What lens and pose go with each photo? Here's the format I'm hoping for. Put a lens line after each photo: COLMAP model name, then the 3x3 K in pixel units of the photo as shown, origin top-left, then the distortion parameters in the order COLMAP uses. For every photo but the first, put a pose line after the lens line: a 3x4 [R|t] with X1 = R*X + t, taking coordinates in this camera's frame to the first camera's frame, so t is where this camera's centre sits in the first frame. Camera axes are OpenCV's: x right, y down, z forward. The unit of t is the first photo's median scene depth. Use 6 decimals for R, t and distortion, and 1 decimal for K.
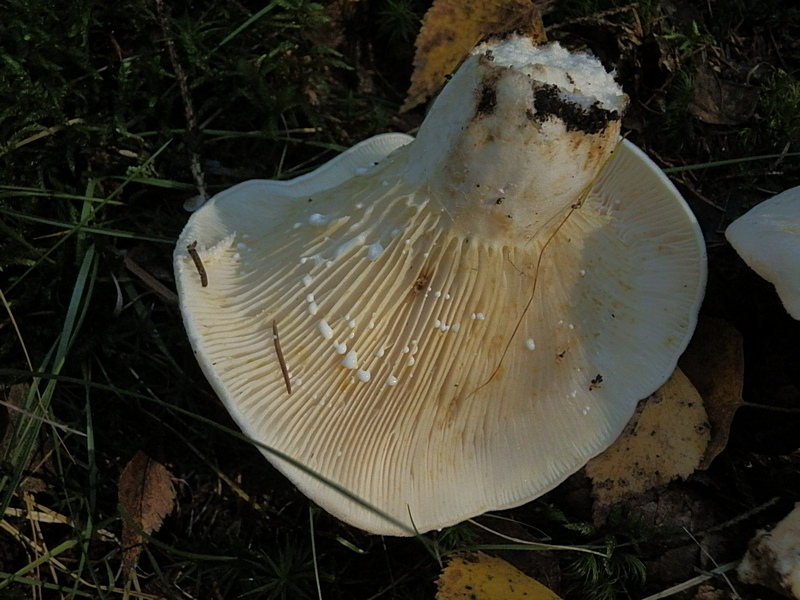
lens RADIAL K [[836.6, 0, 400.0], [0, 836.6, 300.0], [0, 0, 1]] dist [-0.052477, 0.018880]
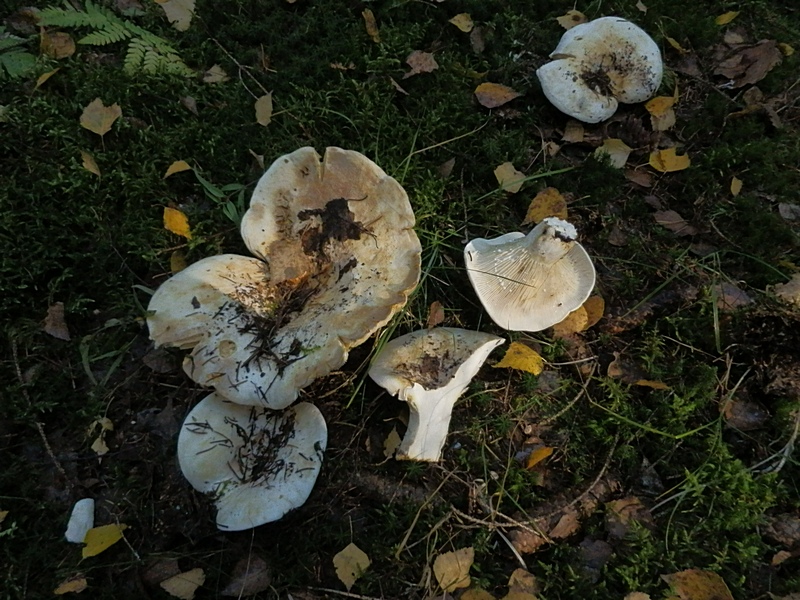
lens RADIAL K [[555.2, 0, 400.0], [0, 555.2, 300.0], [0, 0, 1]] dist [0.006674, 0.000415]
pose [[0.972532, 0.191860, -0.131801, -0.156097], [-0.194986, 0.980743, -0.011114, 0.254408], [0.127130, 0.036508, 0.991214, -1.691251]]
